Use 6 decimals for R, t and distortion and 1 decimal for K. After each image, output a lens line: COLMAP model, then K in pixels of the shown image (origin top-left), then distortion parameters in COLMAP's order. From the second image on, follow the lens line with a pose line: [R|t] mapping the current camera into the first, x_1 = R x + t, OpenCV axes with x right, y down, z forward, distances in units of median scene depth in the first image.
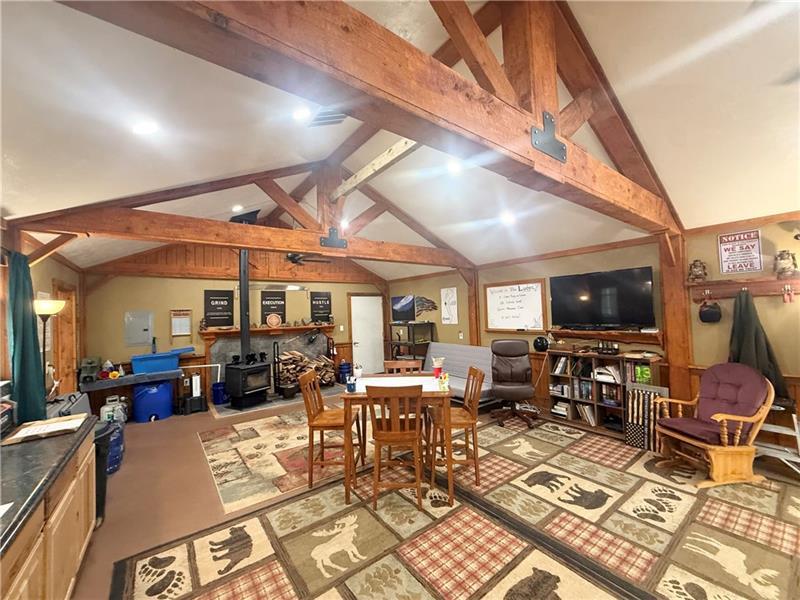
lens RADIAL K [[318.1, 0, 399.0], [0, 318.1, 301.5], [0, 0, 1]] dist [0.000498, -0.000402]
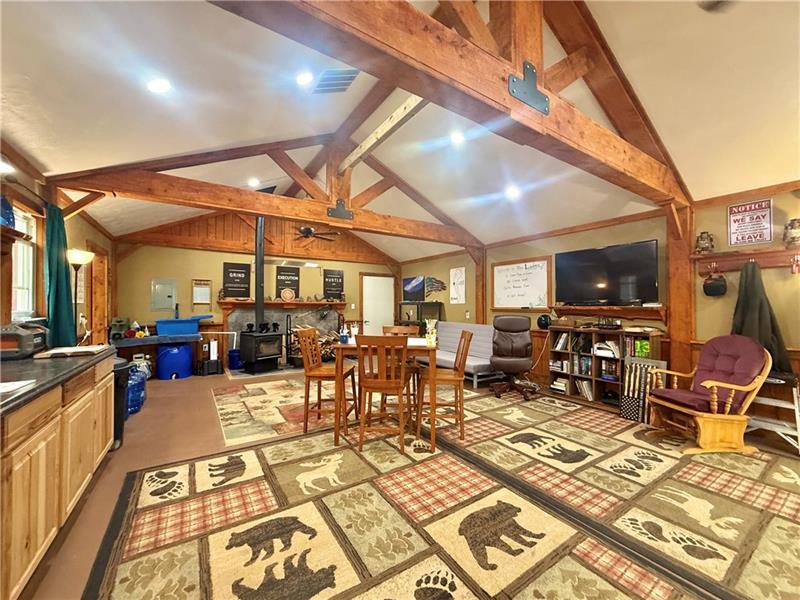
lens RADIAL K [[318.1, 0, 399.0], [0, 318.1, 301.1], [0, 0, 1]] dist [0.000498, -0.000402]
pose [[0.997239, 0.033154, -0.066447, 0.065607], [-0.031844, 0.999279, 0.020682, 0.075529], [0.067085, -0.018509, 0.997576, -0.029686]]
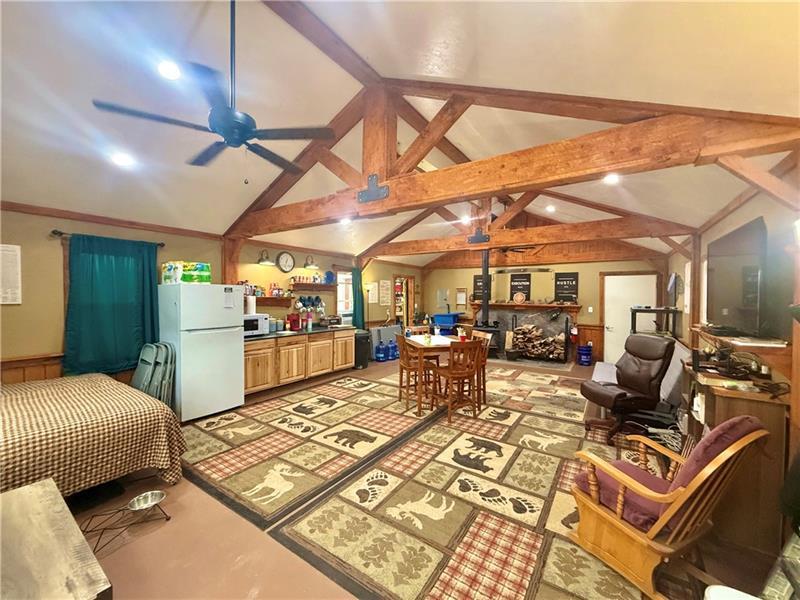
lens RADIAL K [[318.1, 0, 399.5], [0, 318.1, 301.3], [0, 0, 1]] dist [0.000498, -0.000402]
pose [[0.329431, 0.052327, -0.942729, 0.972218], [0.014359, 0.998070, 0.060416, -0.012812], [0.944070, -0.033440, 0.328044, 0.257884]]
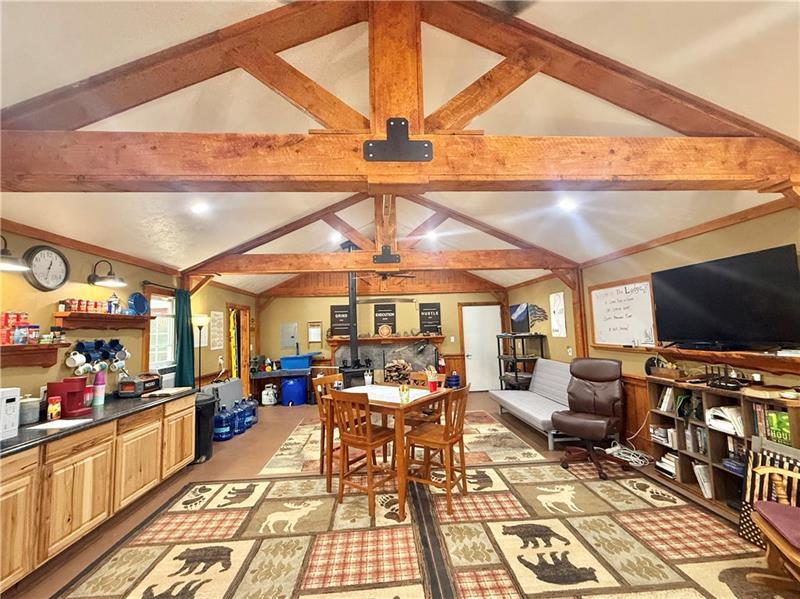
lens RADIAL K [[338.6, 0, 399.6], [0, 338.6, 300.6], [0, 0, 1]] dist [0.001629, -0.000784]
pose [[0.837563, -0.040043, -0.544872, 0.465475], [0.023025, 0.999011, -0.038025, 0.001514], [0.545856, 0.019303, 0.837657, 0.068731]]
